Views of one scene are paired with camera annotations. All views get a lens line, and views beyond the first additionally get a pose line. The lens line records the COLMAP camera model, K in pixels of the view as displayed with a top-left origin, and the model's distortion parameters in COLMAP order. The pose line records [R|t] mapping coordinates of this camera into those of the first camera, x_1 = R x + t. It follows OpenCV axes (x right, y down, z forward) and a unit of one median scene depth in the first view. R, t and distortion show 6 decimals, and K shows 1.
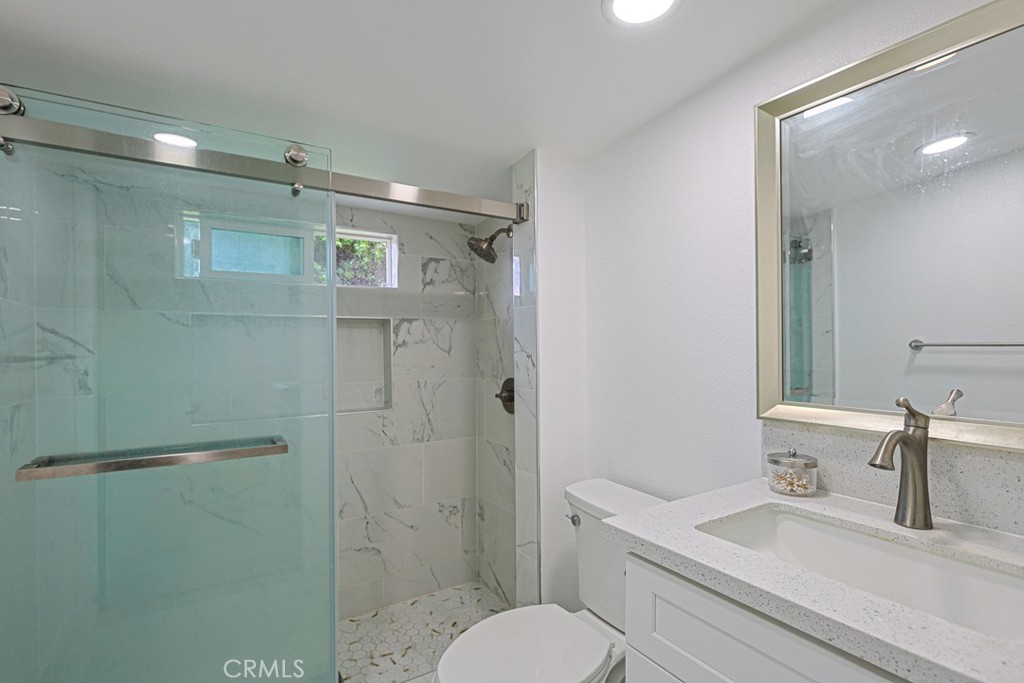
lens RADIAL K [[495.4, 0, 509.9], [0, 495.4, 348.3], [0, 0, 1]] dist [-0.007980, 0.001900]
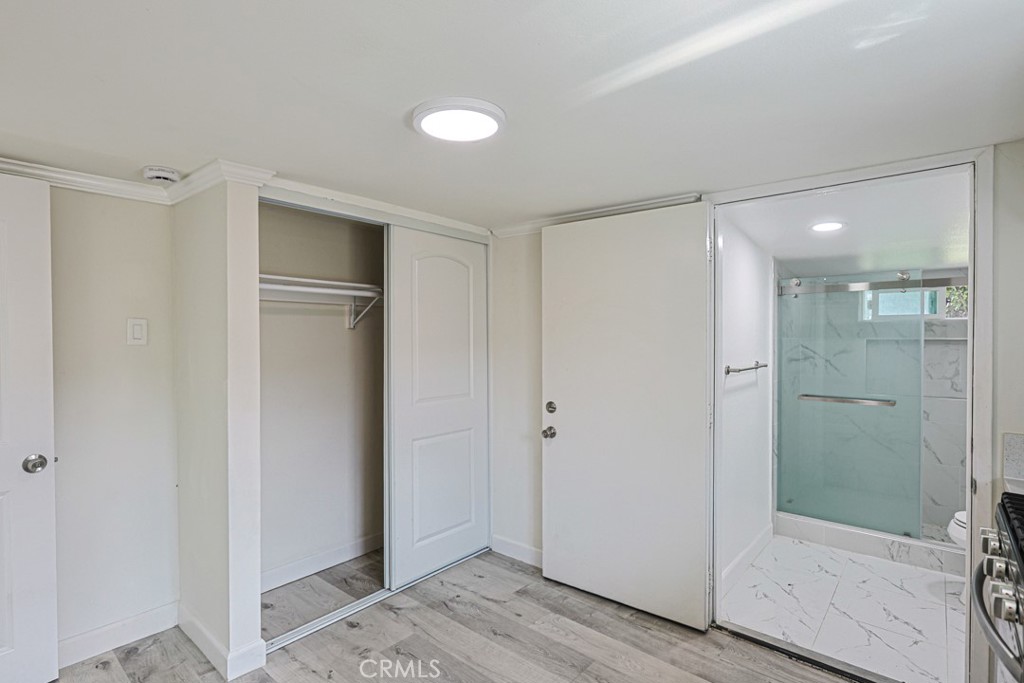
lens RADIAL K [[495.4, 0, 502.4], [0, 495.4, 338.4], [0, 0, 1]] dist [-0.007980, 0.001900]
pose [[0.305787, 0.010953, -0.952037, 0.790627], [0.002508, 0.999921, 0.012310, -0.097161], [0.952097, -0.006152, 0.305736, -0.995595]]
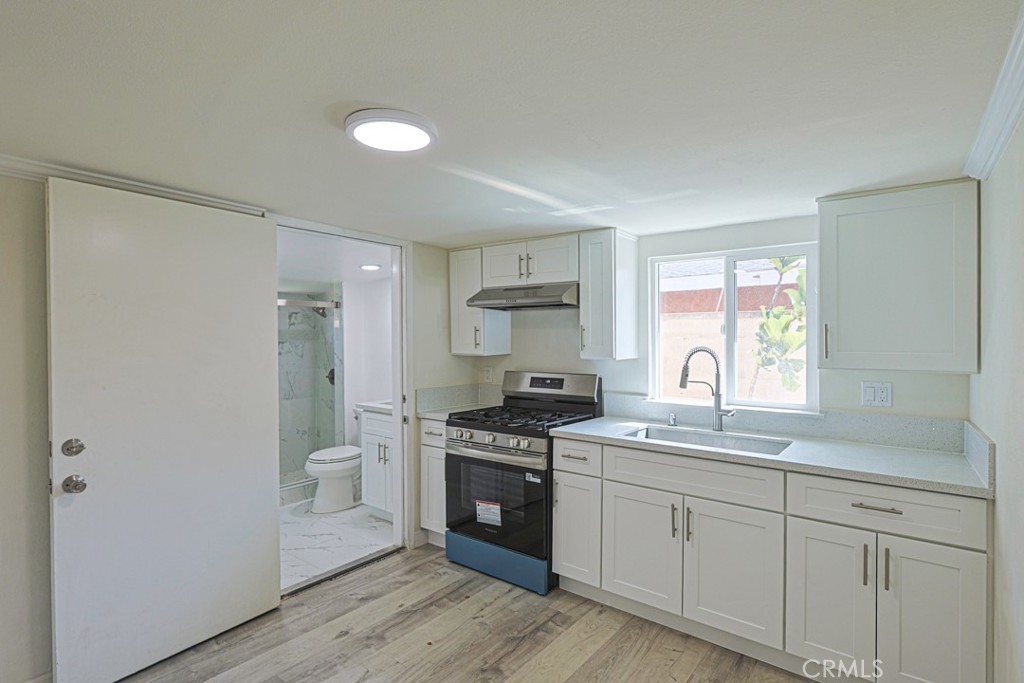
lens RADIAL K [[495.4, 0, 503.4], [0, 495.4, 340.8], [0, 0, 1]] dist [-0.007980, 0.001900]
pose [[0.946038, 0.000621, 0.324054, 0.005697], [-0.003358, 0.999963, 0.007889, -0.100259], [-0.324037, -0.008551, 0.946006, -1.578206]]
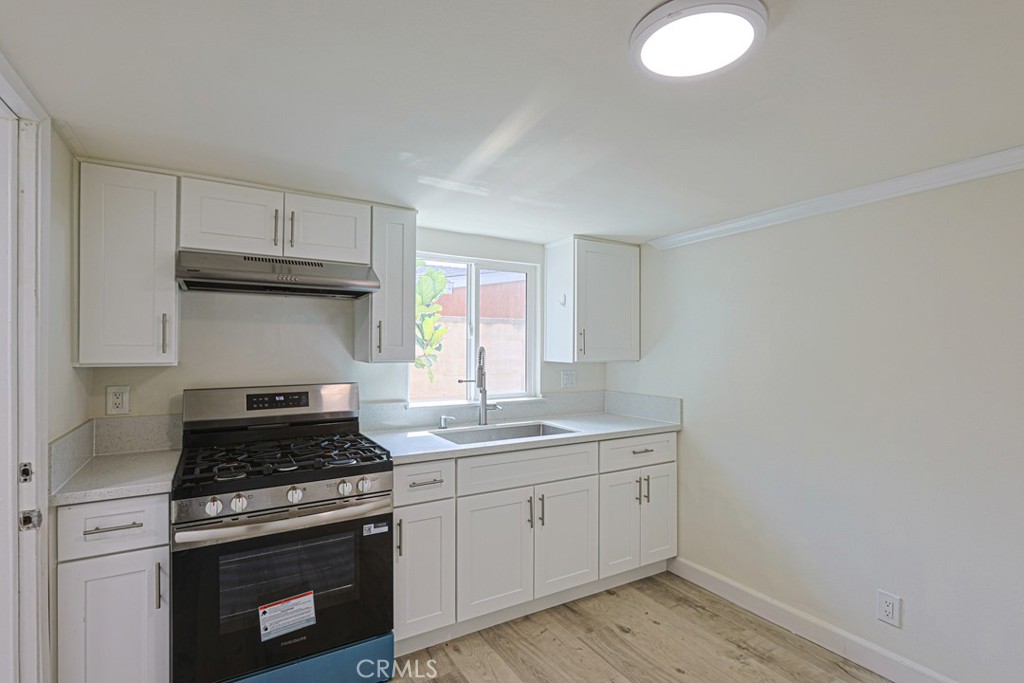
lens RADIAL K [[495.4, 0, 500.0], [0, 495.4, 340.7], [0, 0, 1]] dist [-0.007980, 0.001900]
pose [[0.047594, 0.005327, 0.998853, -0.453054], [-0.011680, 0.999920, -0.004776, -0.086725], [-0.998798, -0.011440, 0.047652, -0.615469]]
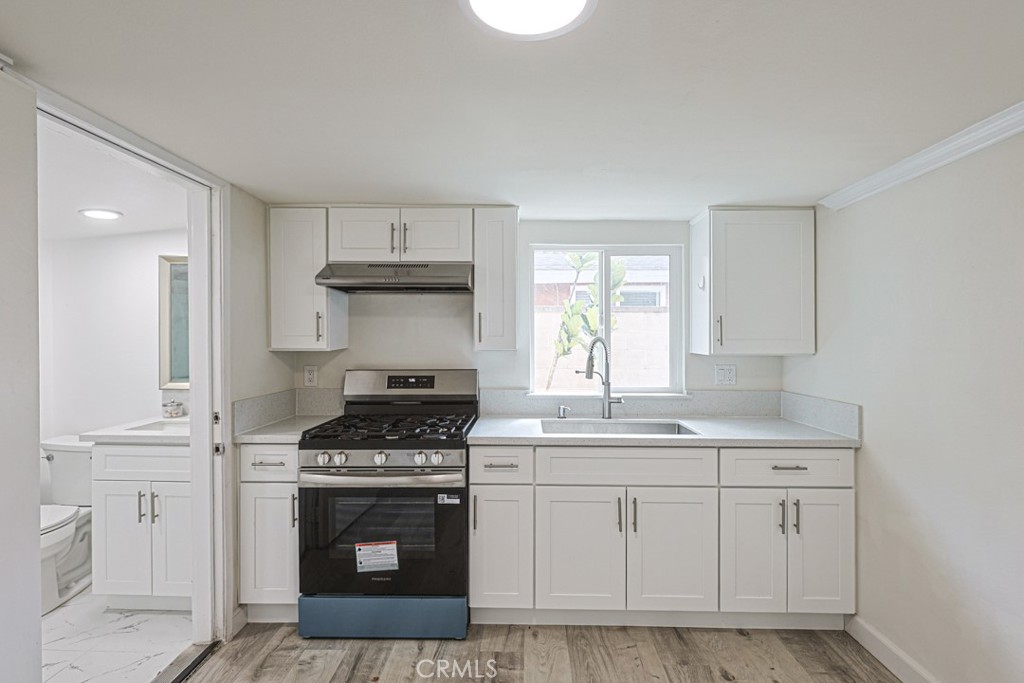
lens RADIAL K [[495.4, 0, 504.0], [0, 495.4, 335.3], [0, 0, 1]] dist [-0.007980, 0.001900]
pose [[0.566610, 0.000734, 0.823986, -0.313983], [-0.005884, 0.999978, 0.003155, -0.082347], [-0.823965, -0.006636, 0.566601, -1.046959]]
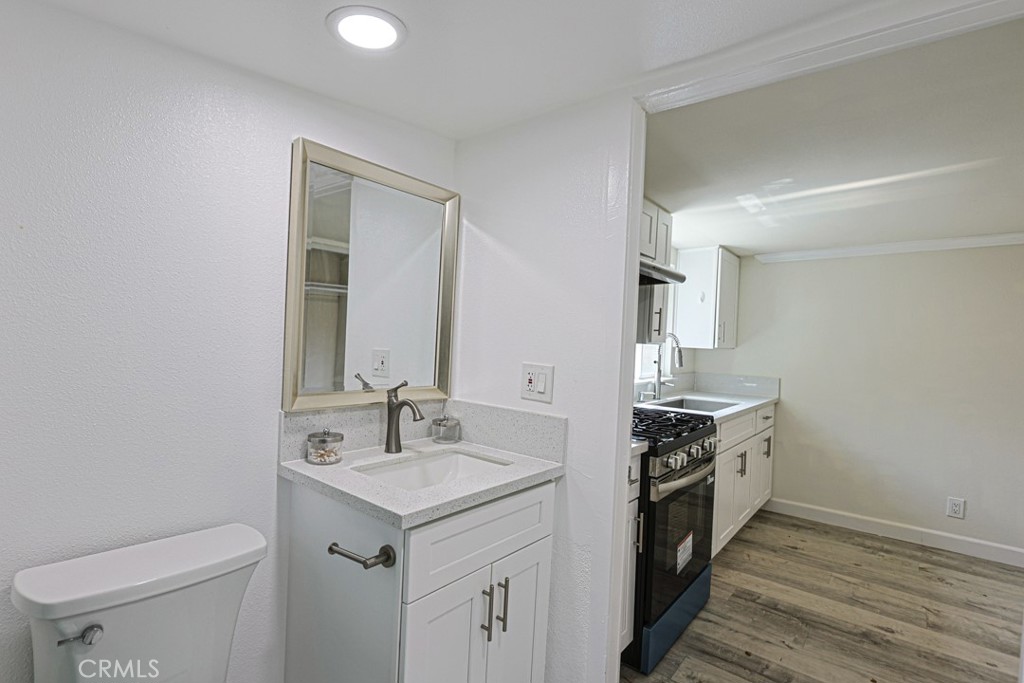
lens RADIAL K [[495.4, 0, 493.3], [0, 495.4, 345.9], [0, 0, 1]] dist [-0.007980, 0.001900]
pose [[-0.303051, -0.032127, 0.952433, -0.455958], [-0.049148, 0.998628, 0.018047, -0.034178], [-0.951706, -0.041341, -0.304215, 0.559777]]
